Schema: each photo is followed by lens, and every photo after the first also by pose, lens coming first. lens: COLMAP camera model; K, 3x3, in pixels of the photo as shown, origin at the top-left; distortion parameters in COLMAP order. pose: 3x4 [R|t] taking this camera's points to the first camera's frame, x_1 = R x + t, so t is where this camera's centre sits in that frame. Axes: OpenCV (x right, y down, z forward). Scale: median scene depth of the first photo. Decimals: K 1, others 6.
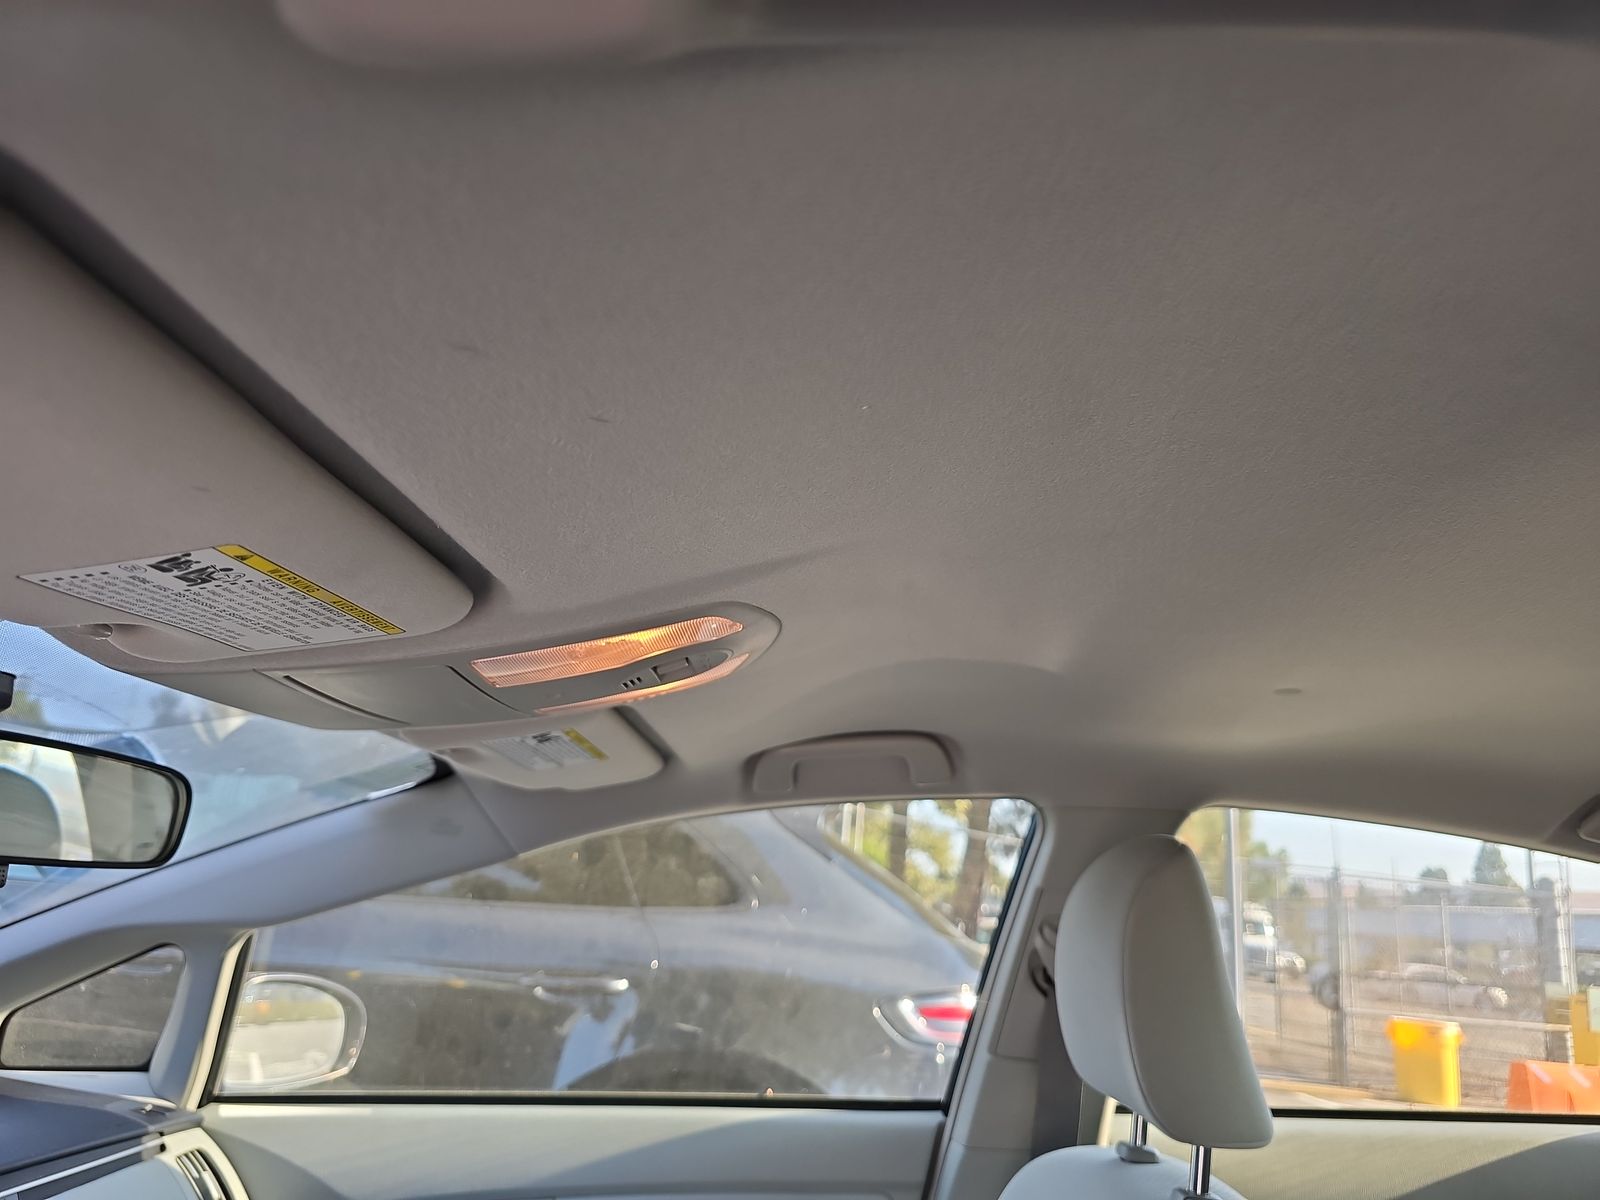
lens RADIAL K [[1067.8, 0, 800.0], [0, 1067.8, 600.0], [0, 0, 1]] dist [0.028773, -0.032614]
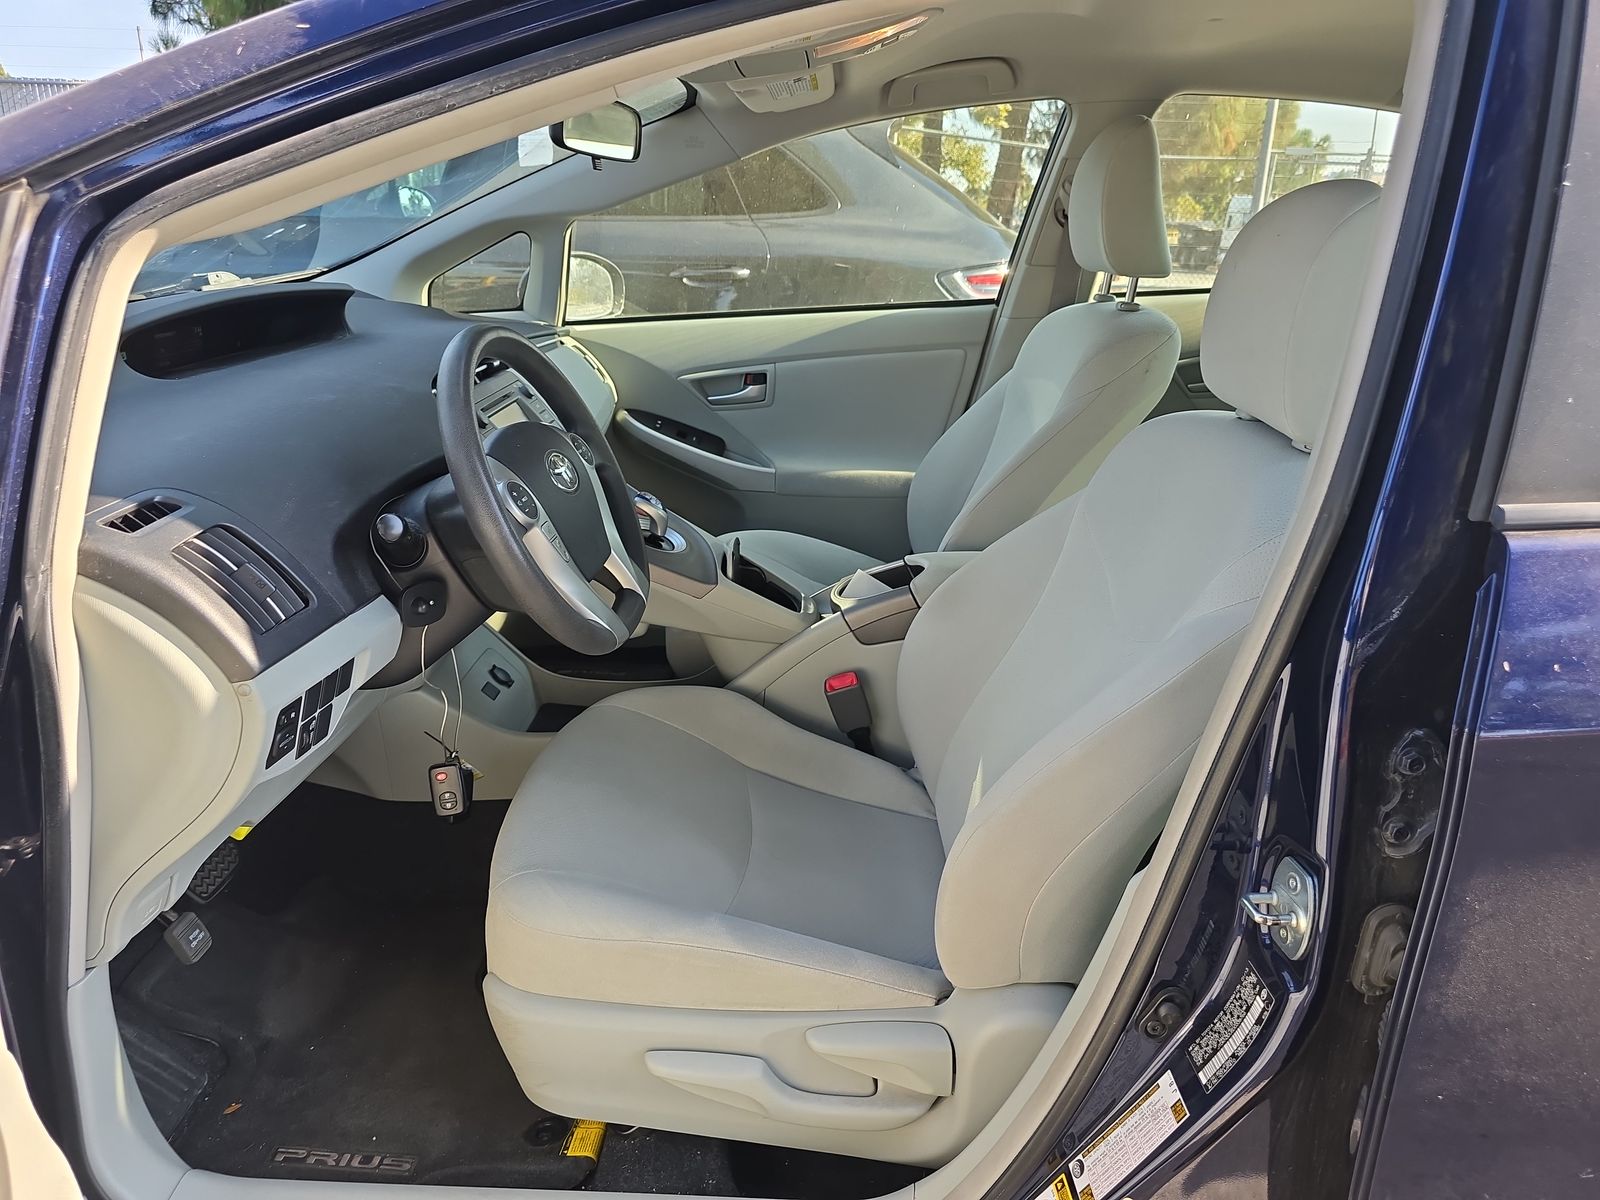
lens RADIAL K [[1067.8, 0, 800.0], [0, 1067.8, 600.0], [0, 0, 1]] dist [0.028773, -0.032614]
pose [[0.998033, -0.050147, -0.037621, -0.115863], [0.062644, 0.820849, 0.567699, -0.100524], [0.002413, -0.568939, 0.822376, -0.560113]]
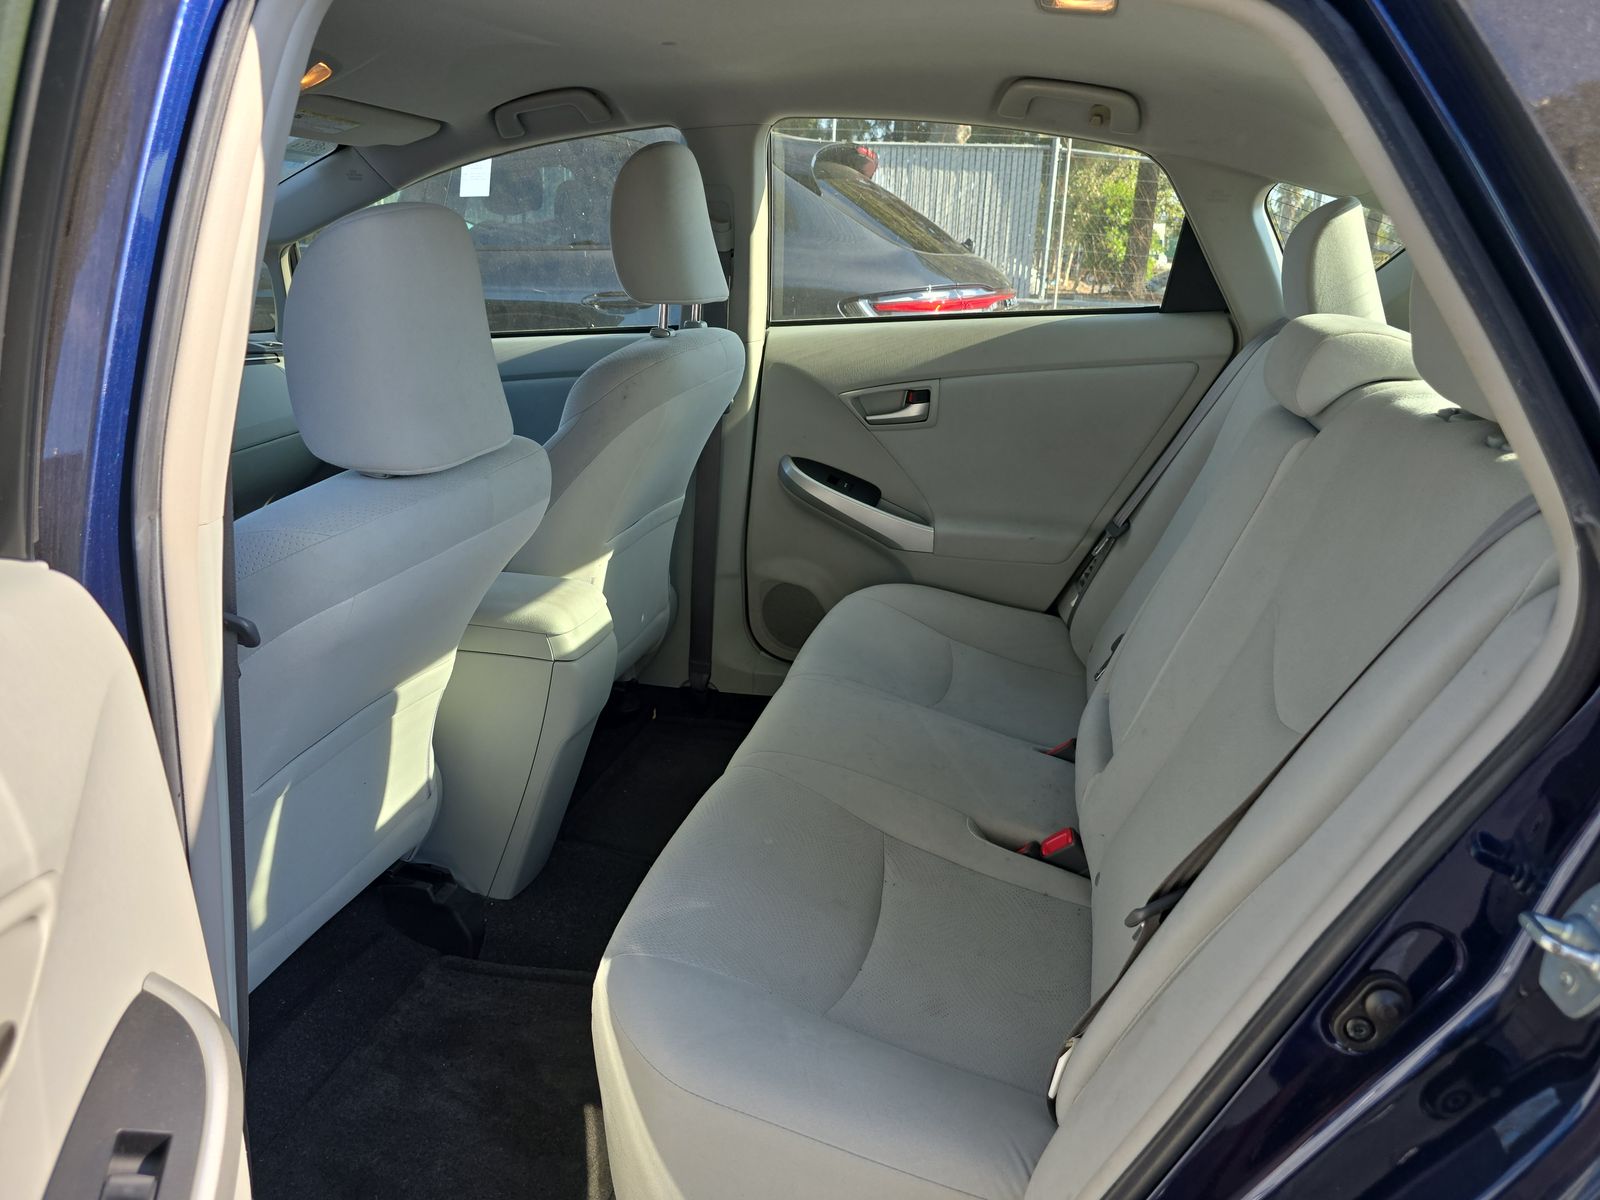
lens RADIAL K [[1067.8, 0, 800.0], [0, 1067.8, 600.0], [0, 0, 1]] dist [0.028773, -0.032614]
pose [[0.967284, 0.010629, -0.253473, 0.629003], [0.129118, 0.839416, 0.527929, -0.028274], [0.218381, -0.543385, 0.810581, -0.473698]]
